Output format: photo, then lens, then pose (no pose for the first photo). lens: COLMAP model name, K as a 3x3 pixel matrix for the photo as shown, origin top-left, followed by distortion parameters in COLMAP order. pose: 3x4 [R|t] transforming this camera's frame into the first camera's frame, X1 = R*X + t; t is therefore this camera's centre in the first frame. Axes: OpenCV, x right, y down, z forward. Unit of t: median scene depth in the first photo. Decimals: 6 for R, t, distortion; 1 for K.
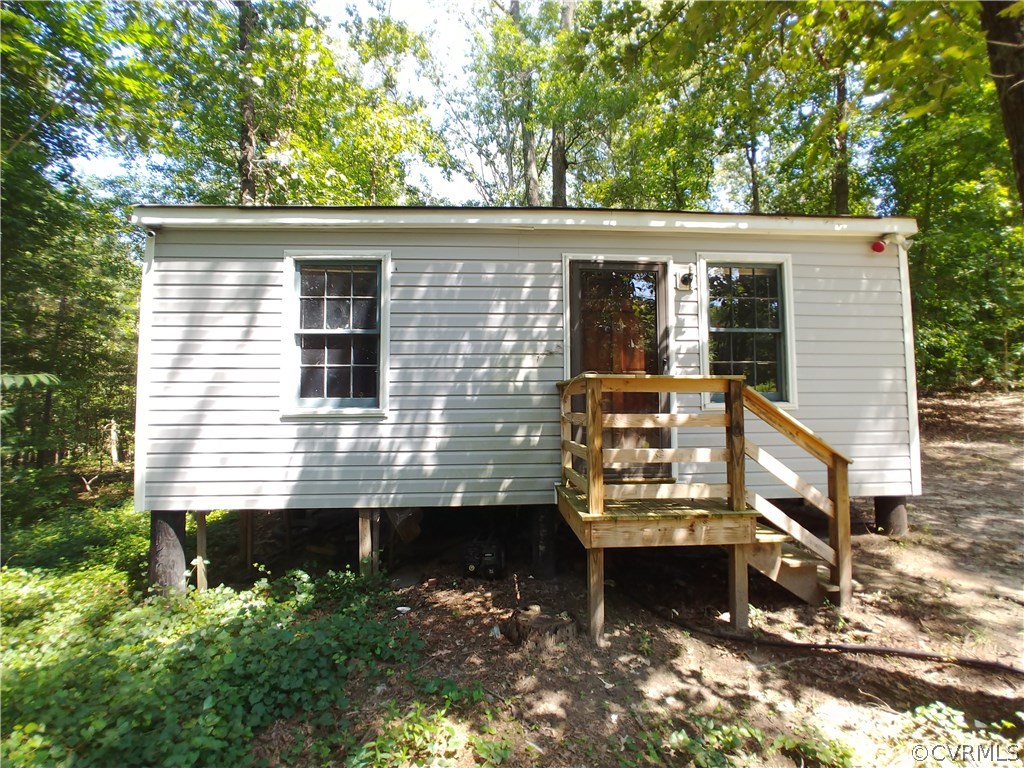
lens RADIAL K [[440.2, 0, 512.0], [0, 440.2, 384.0], [0, 0, 1]] dist [-0.022455, 0.000369]
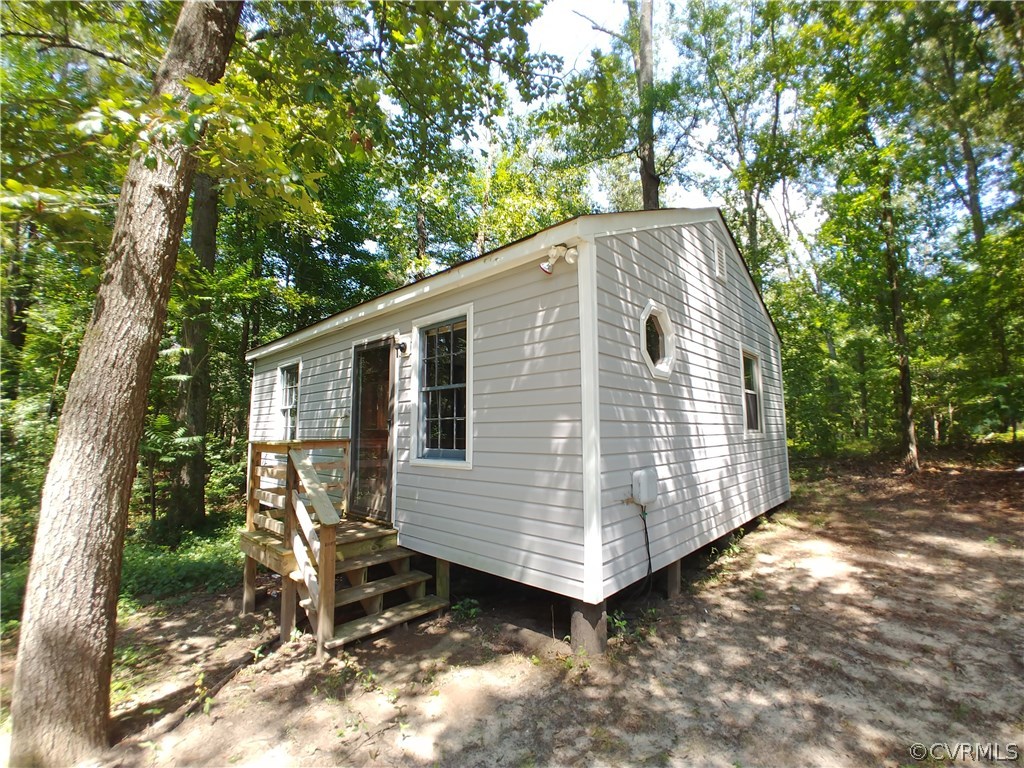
lens RADIAL K [[440.2, 0, 512.0], [0, 440.2, 384.0], [0, 0, 1]] dist [-0.022455, 0.000369]
pose [[0.697567, -0.078131, -0.712247, 1.444761], [0.041403, 0.996771, -0.068793, -0.057282], [0.715322, 0.018499, 0.698550, 0.425320]]
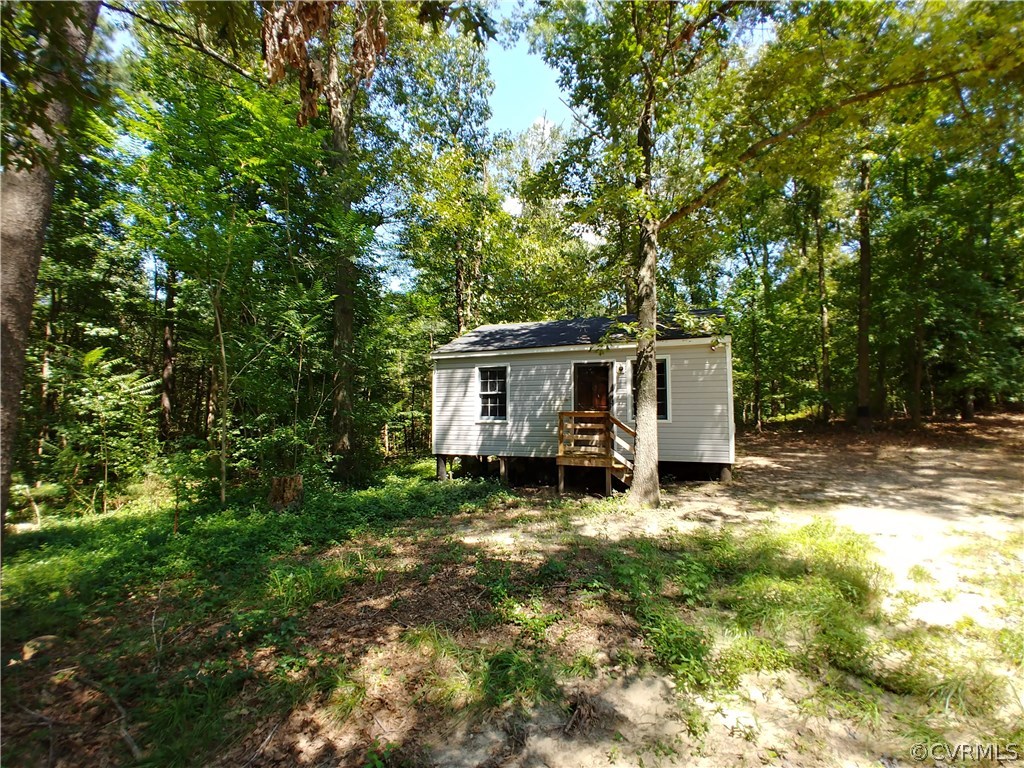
lens RADIAL K [[440.2, 0, 512.0], [0, 440.2, 384.0], [0, 0, 1]] dist [-0.022455, 0.000369]
pose [[0.912324, -0.022773, -0.408835, 0.871956], [0.018166, 0.999720, -0.015149, -0.131995], [0.409065, 0.006394, 0.912483, -1.529193]]
